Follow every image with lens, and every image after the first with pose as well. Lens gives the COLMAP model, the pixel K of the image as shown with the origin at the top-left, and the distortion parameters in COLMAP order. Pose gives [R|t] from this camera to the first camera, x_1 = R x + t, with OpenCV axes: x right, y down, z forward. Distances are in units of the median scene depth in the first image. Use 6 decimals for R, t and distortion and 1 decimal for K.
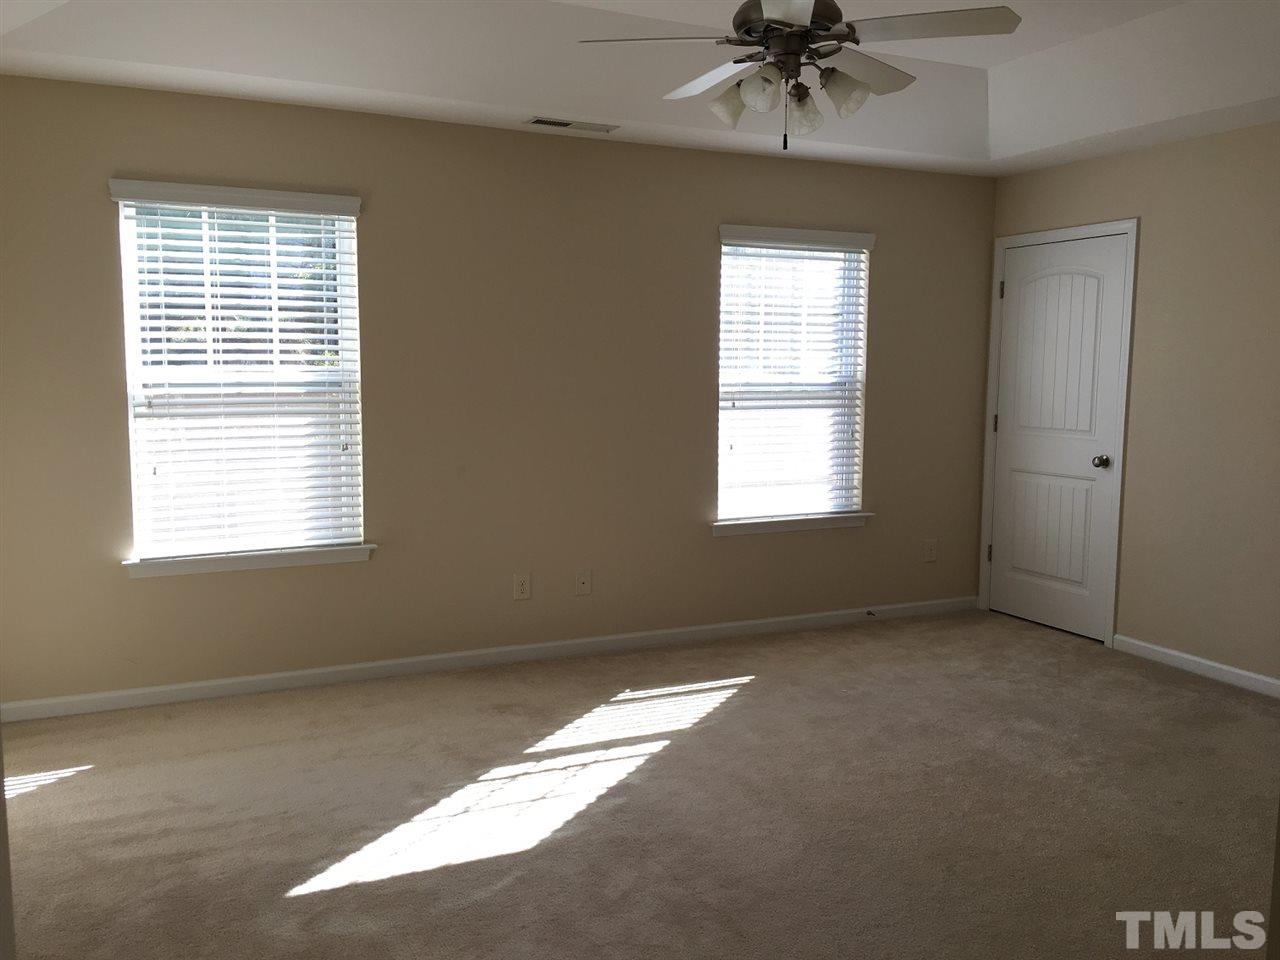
lens RADIAL K [[1052.5, 0, 640.0], [0, 1052.5, 480.0], [0, 0, 1]] dist [0.048879, -0.002068]
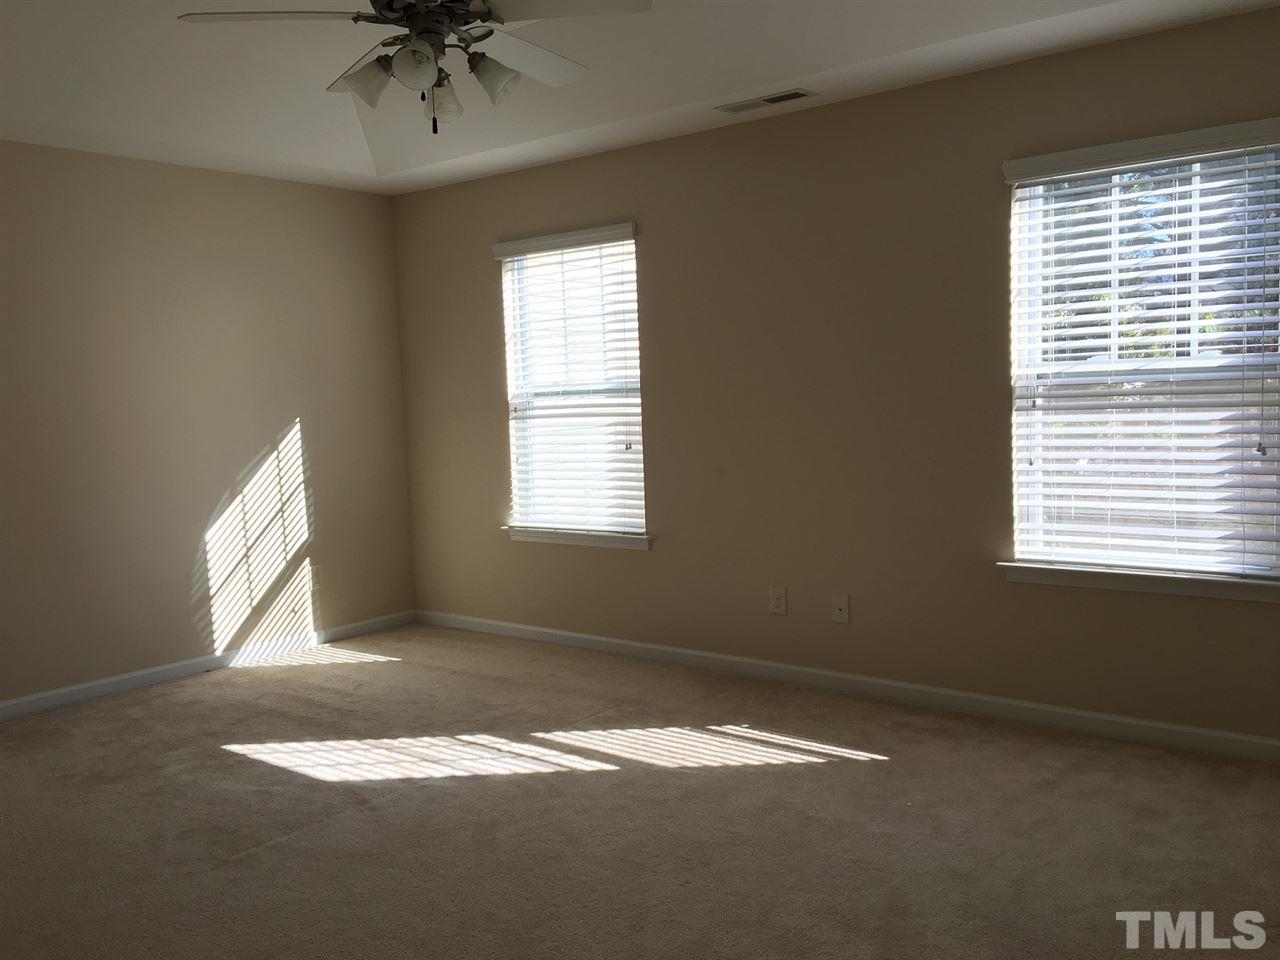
lens RADIAL K [[1108.5, 0, 636.4], [0, 1108.5, 488.1], [0, 0, 1]] dist [0.058926, -0.012186]
pose [[0.444248, 0.064767, -0.893560, 0.791588], [-0.050688, 0.997603, 0.047108, -0.043169], [0.894469, 0.024365, 0.446466, 0.494134]]
